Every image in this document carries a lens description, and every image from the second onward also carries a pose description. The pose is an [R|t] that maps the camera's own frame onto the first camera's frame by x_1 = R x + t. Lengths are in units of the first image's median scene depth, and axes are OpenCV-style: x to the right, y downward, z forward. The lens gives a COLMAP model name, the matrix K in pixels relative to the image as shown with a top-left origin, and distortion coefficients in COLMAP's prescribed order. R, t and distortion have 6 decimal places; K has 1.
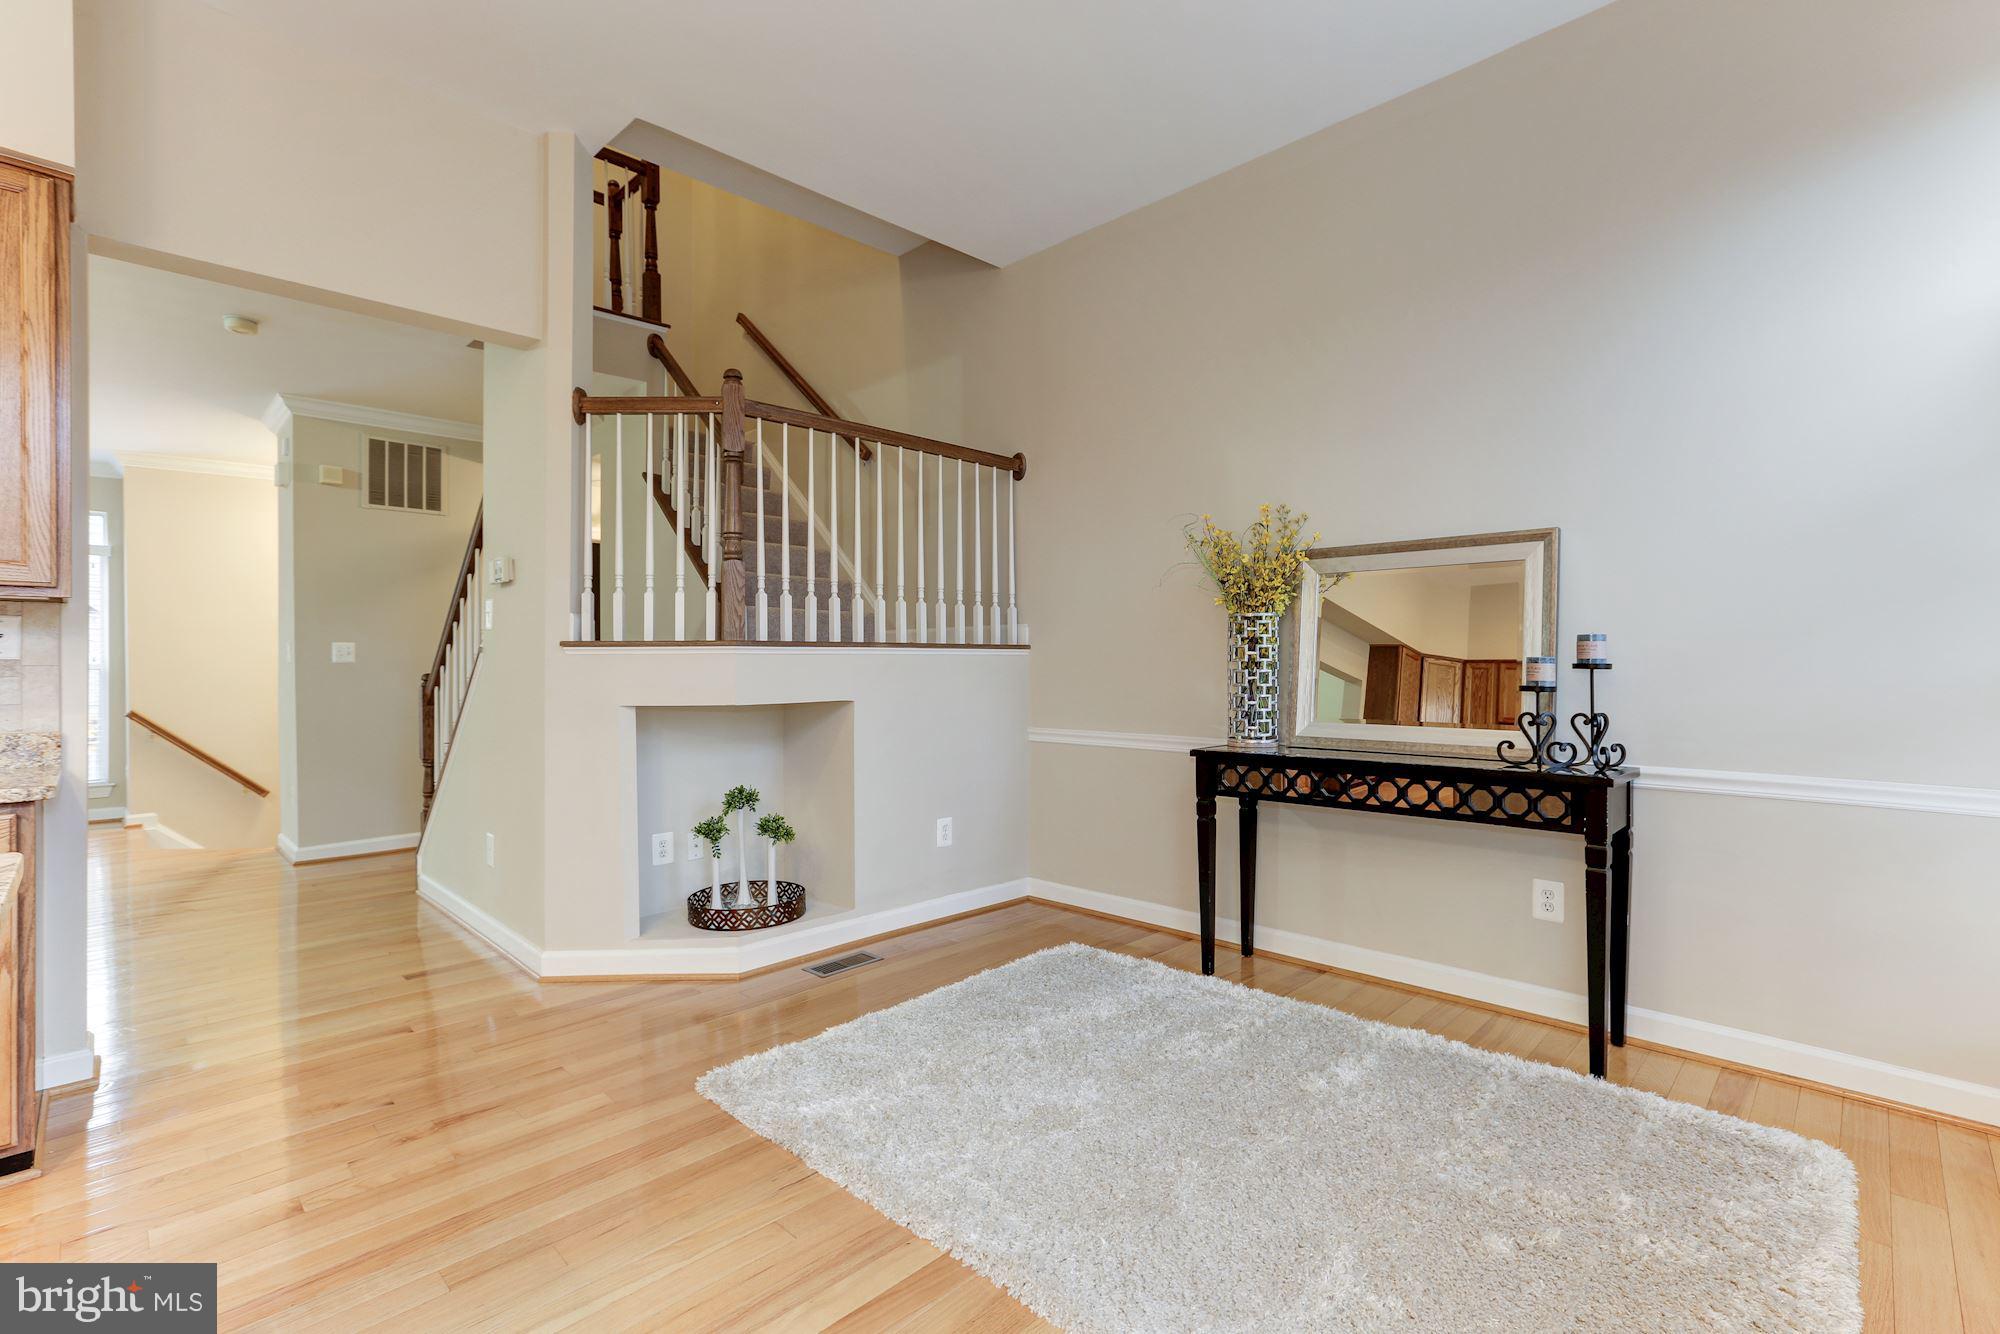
lens RADIAL K [[905.7, 0, 1008.8], [0, 905.7, 654.8], [0, 0, 1]] dist [-0.029340, 0.016786]
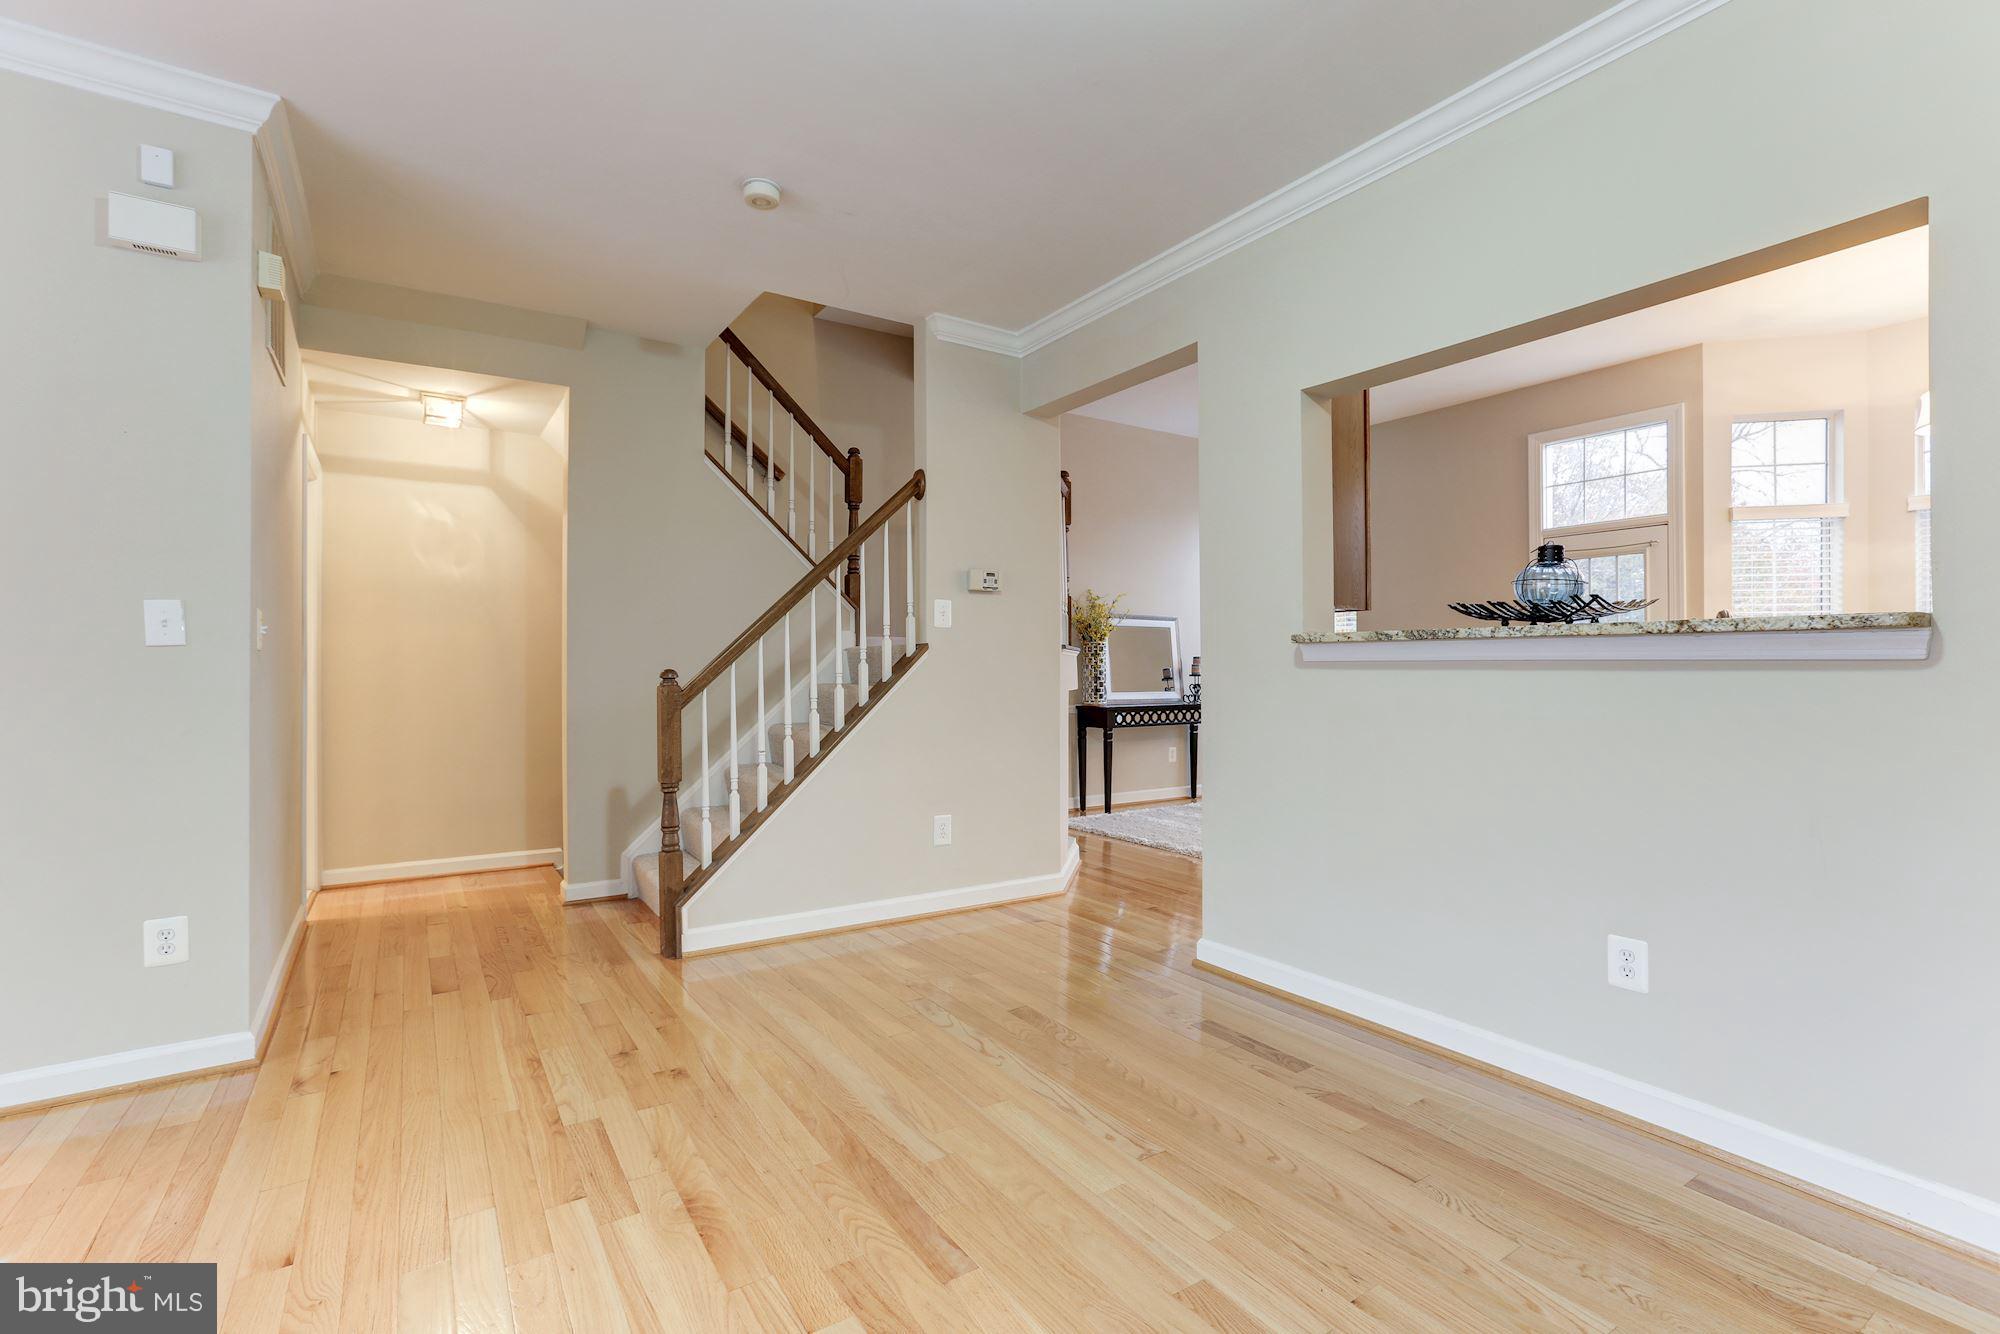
lens RADIAL K [[905.7, 0, 1004.9], [0, 905.7, 660.3], [0, 0, 1]] dist [-0.029340, 0.016786]
pose [[0.203559, 0.017255, 0.978911, -1.887094], [-0.008655, 0.999837, -0.015824, 0.033199], [-0.979024, -0.005252, 0.203675, 0.808902]]
